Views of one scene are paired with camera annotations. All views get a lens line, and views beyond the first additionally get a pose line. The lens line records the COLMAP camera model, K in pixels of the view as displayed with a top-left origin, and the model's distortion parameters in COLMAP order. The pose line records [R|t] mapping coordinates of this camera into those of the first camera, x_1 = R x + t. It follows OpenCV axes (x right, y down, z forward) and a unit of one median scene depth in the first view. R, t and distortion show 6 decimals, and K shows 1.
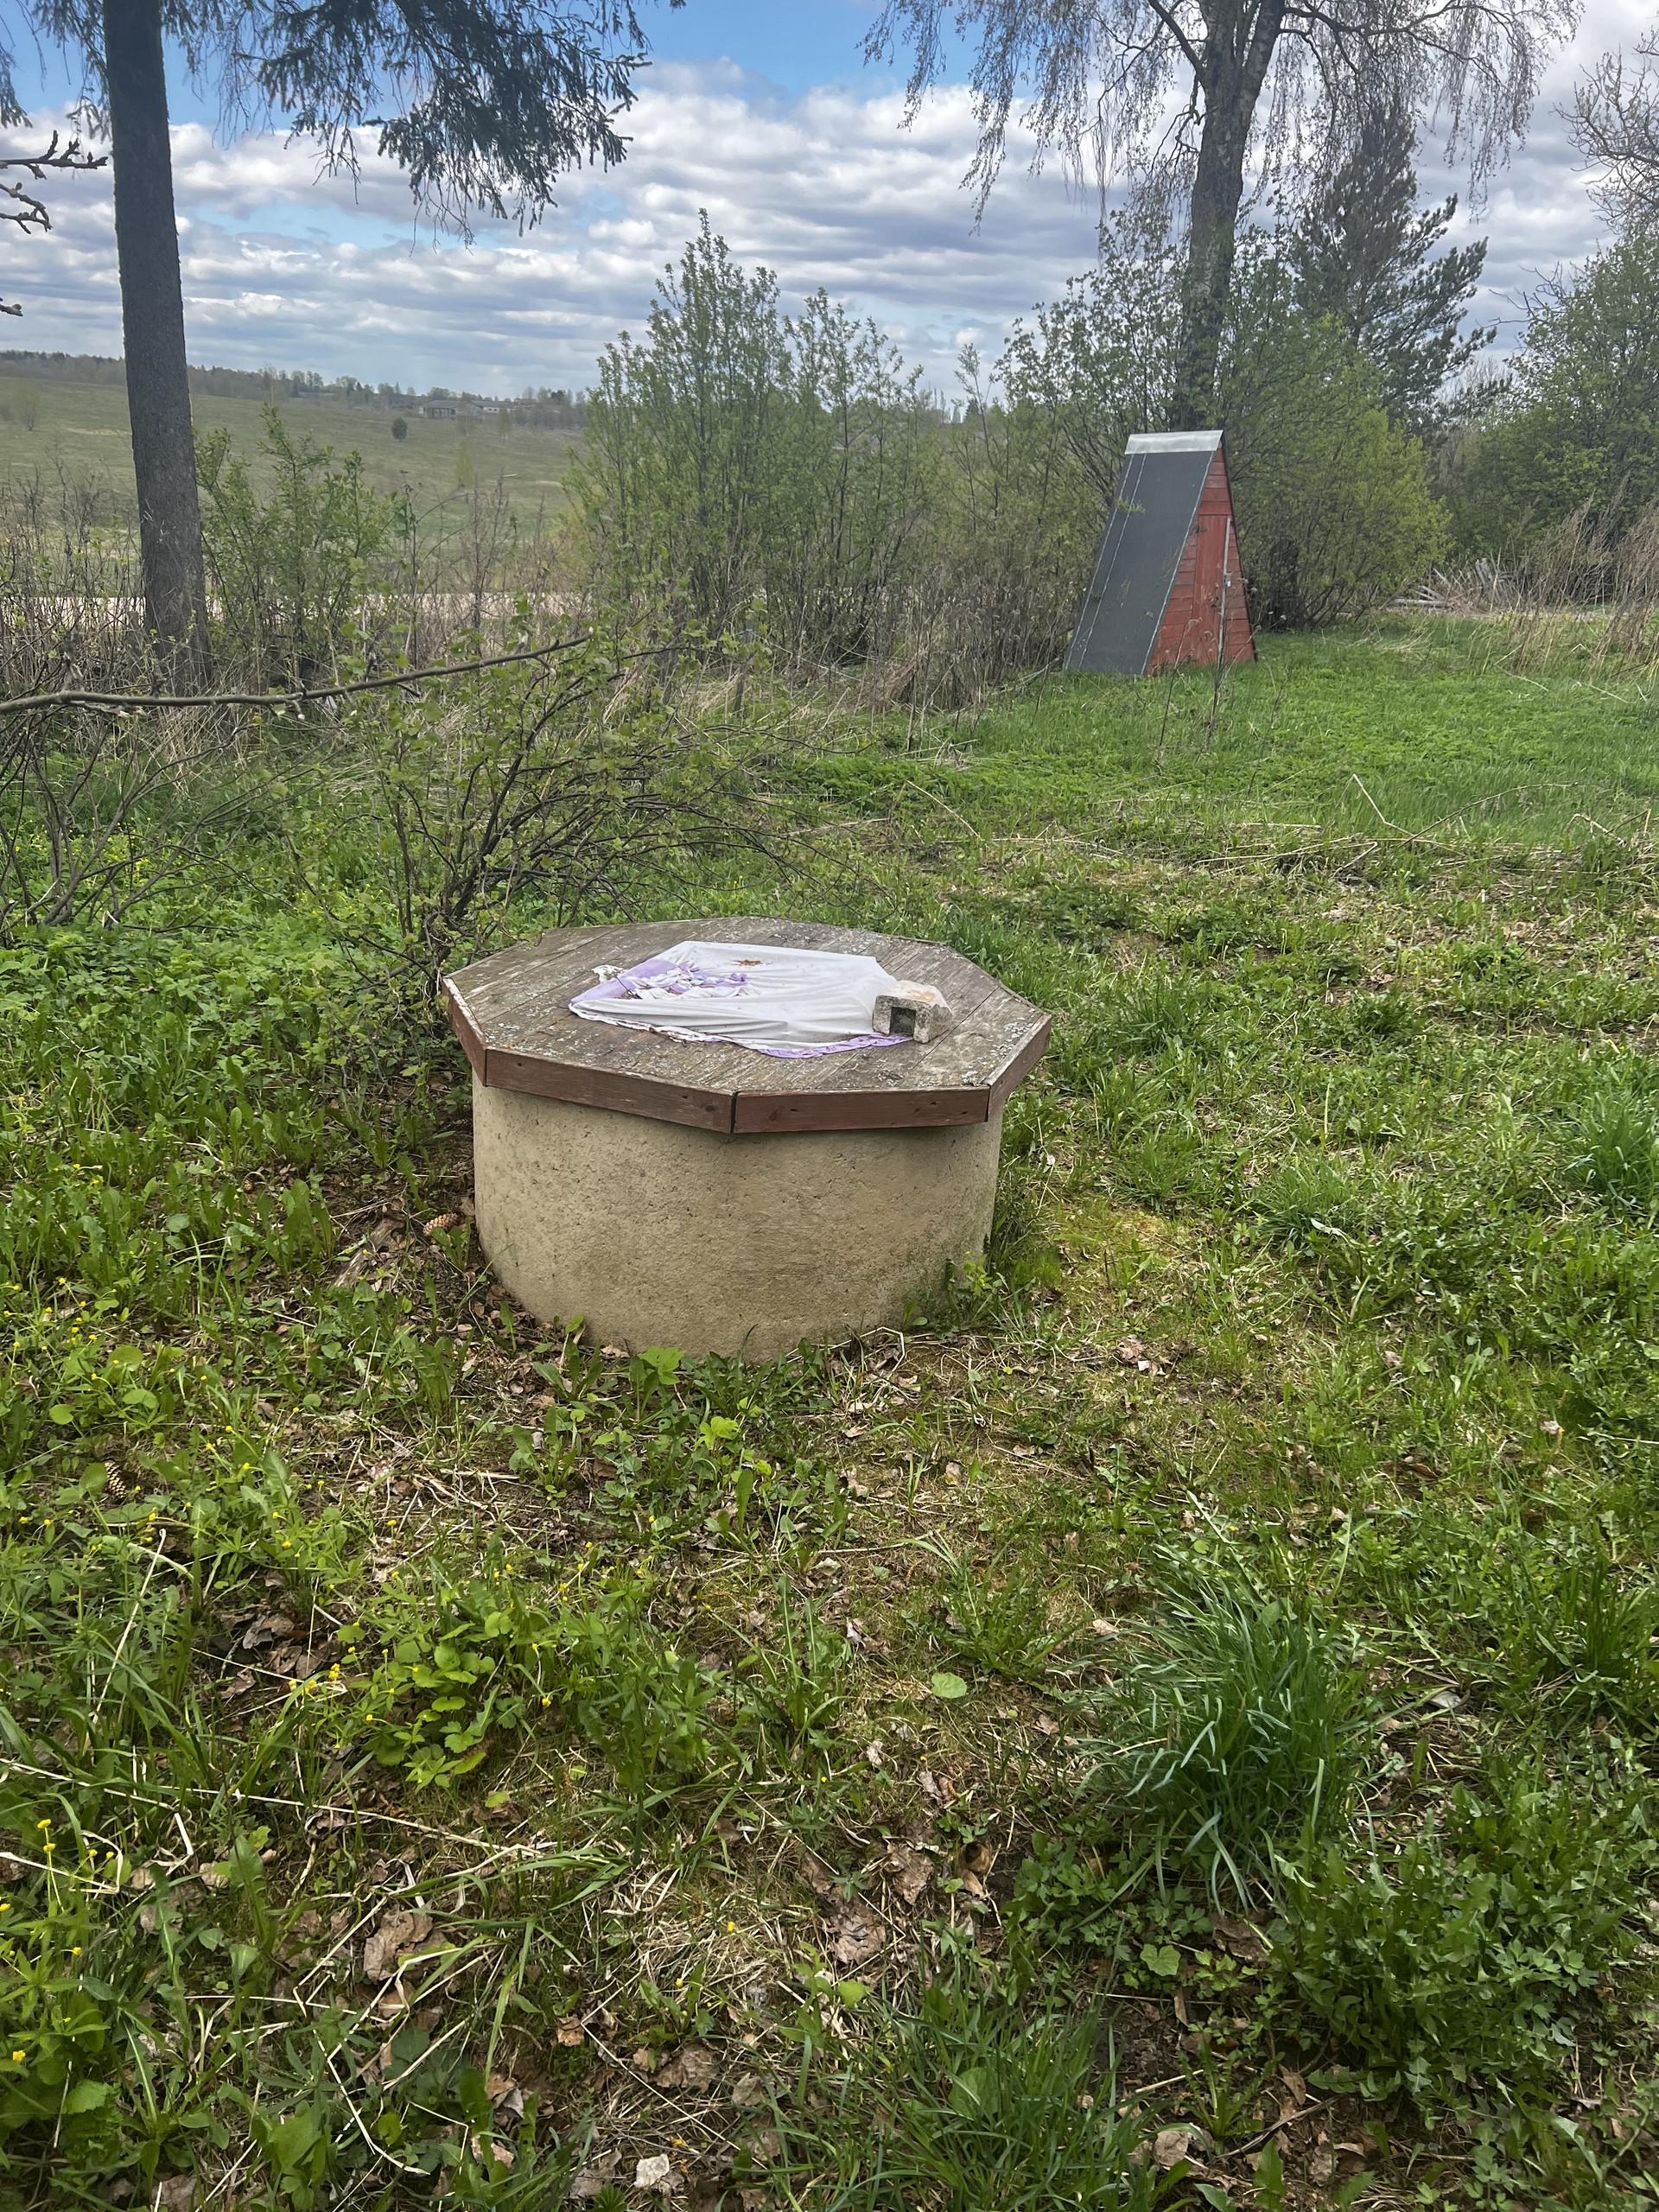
lens RADIAL K [[1679.5, 0, 829.5], [0, 1679.5, 1106.0], [0, 0, 1]] dist [0.007133, -0.006760]
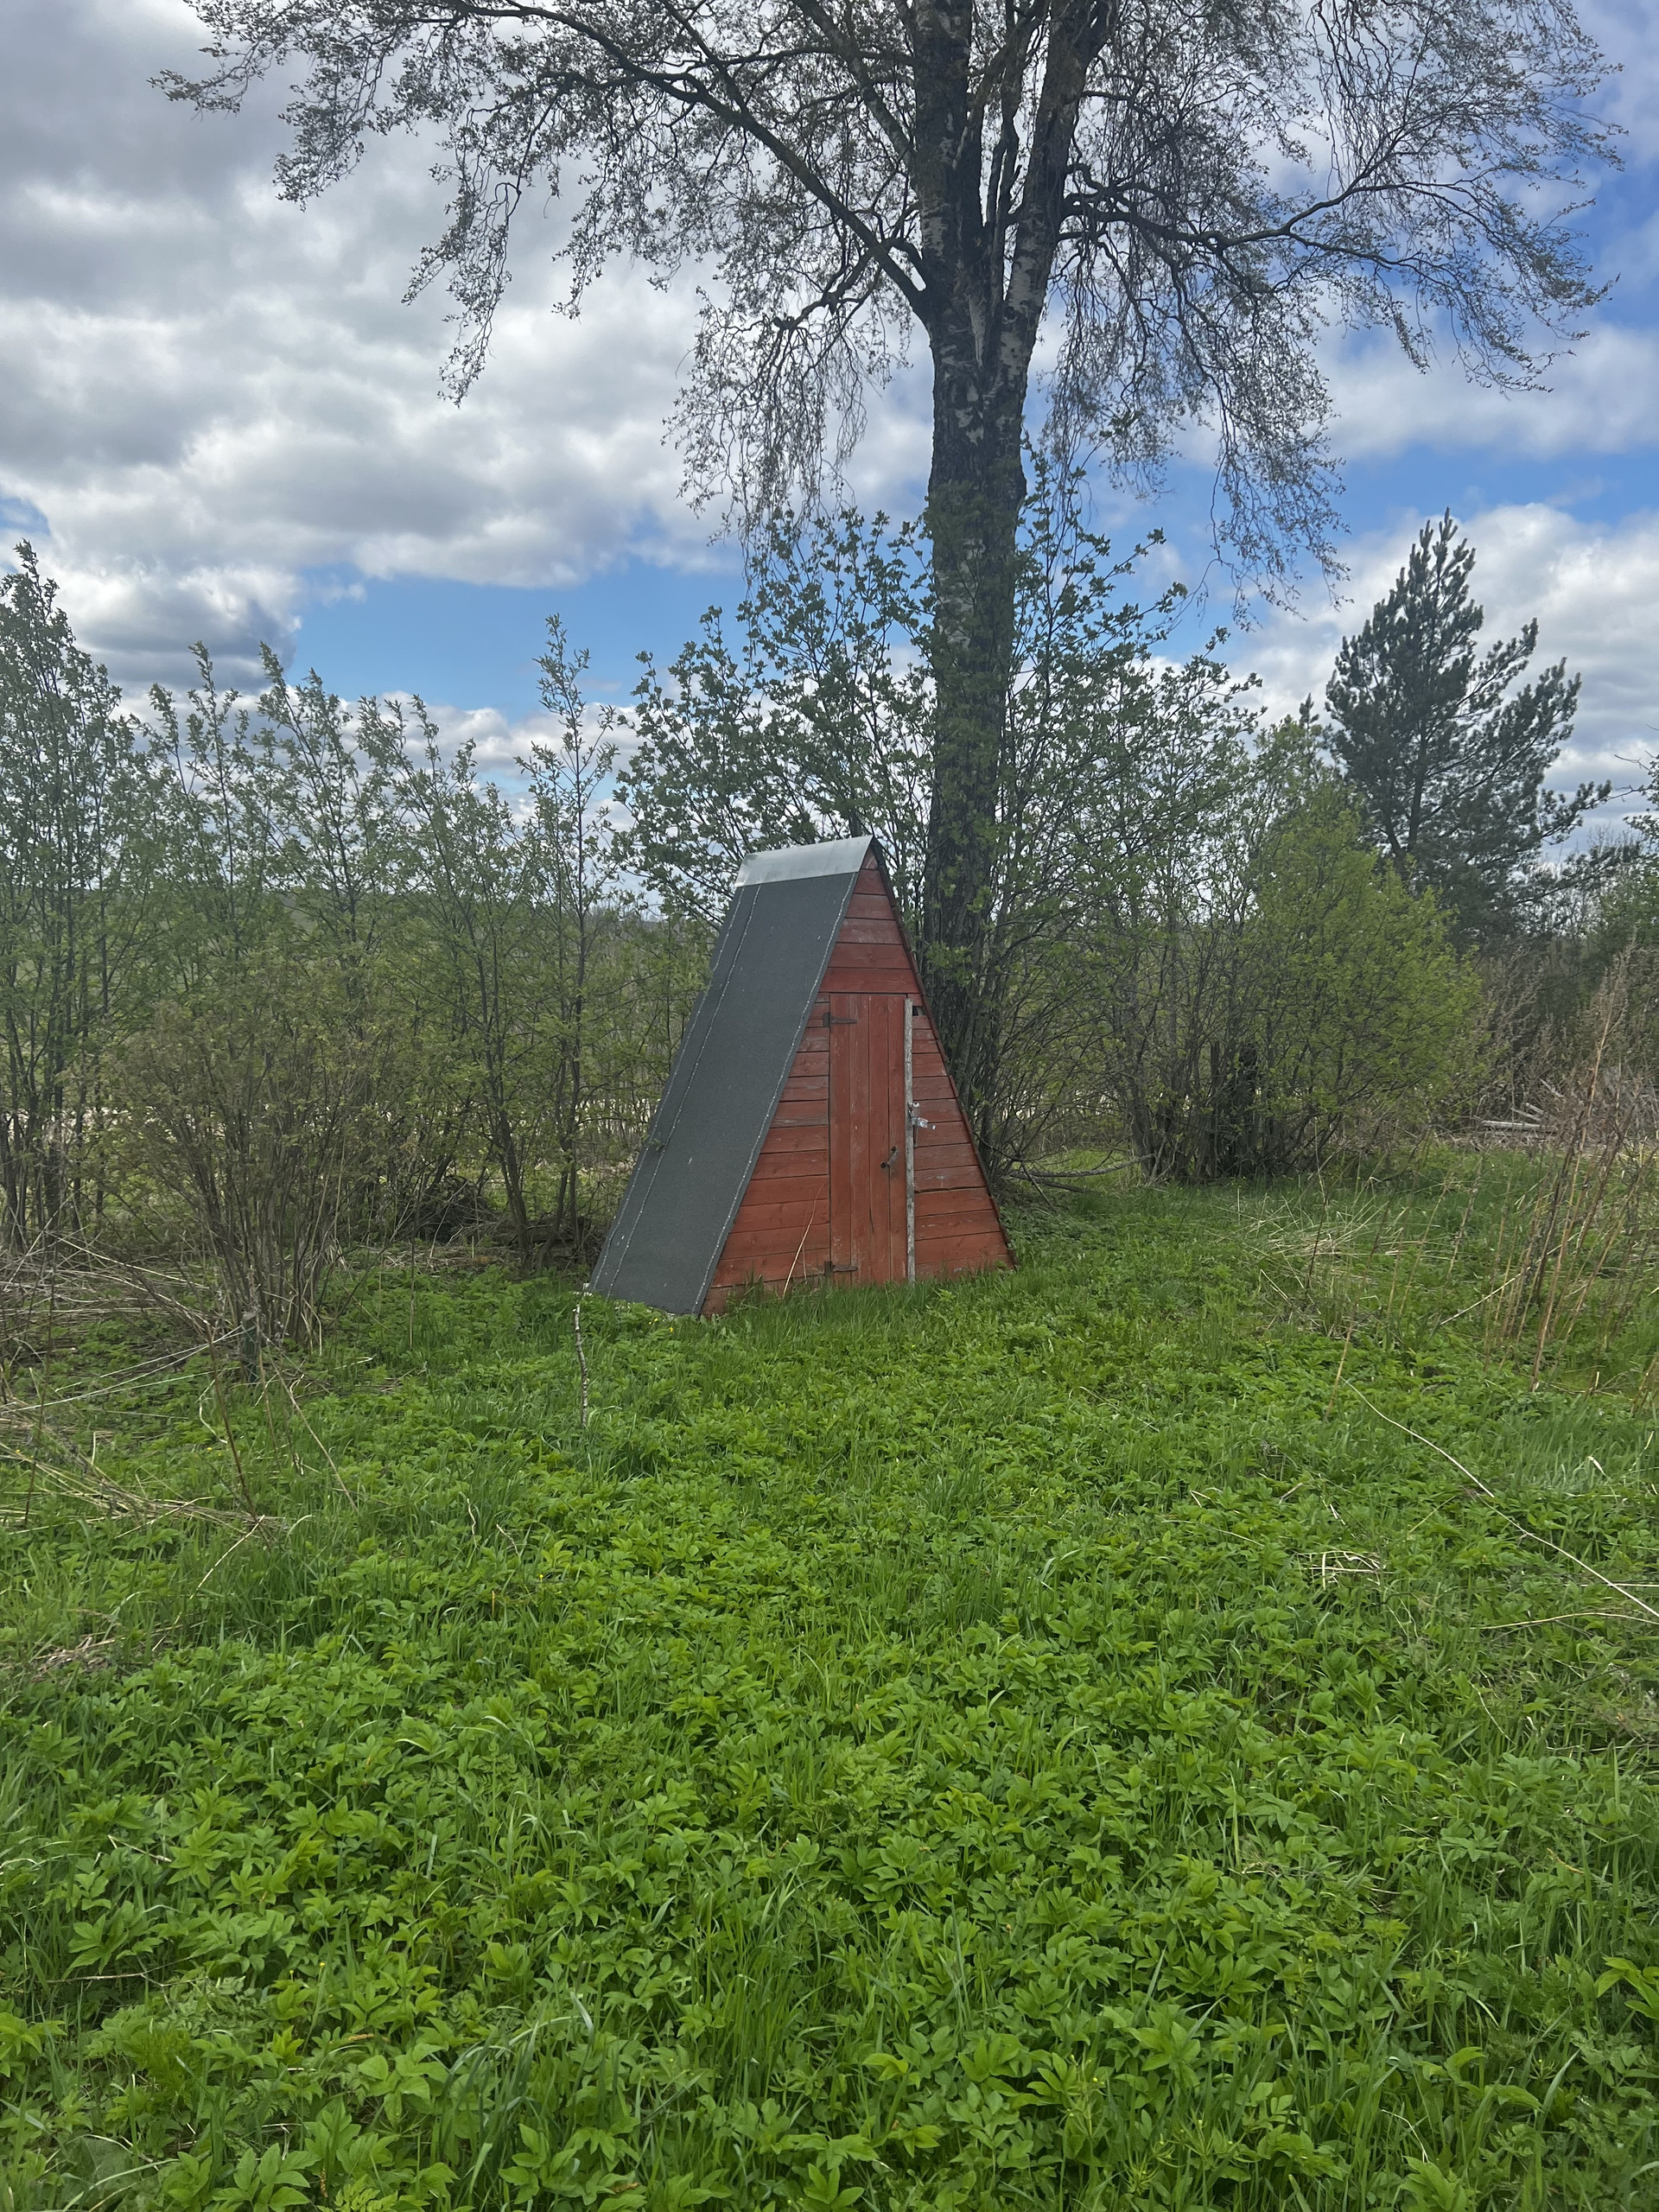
lens RADIAL K [[1679.5, 0, 829.5], [0, 1679.5, 1106.0], [0, 0, 1]] dist [0.007133, -0.006760]
pose [[0.992060, 0.016540, -0.124674, 0.147447], [-0.050501, 0.960274, -0.274451, -0.095027], [0.115182, 0.278568, 0.953485, 0.278188]]
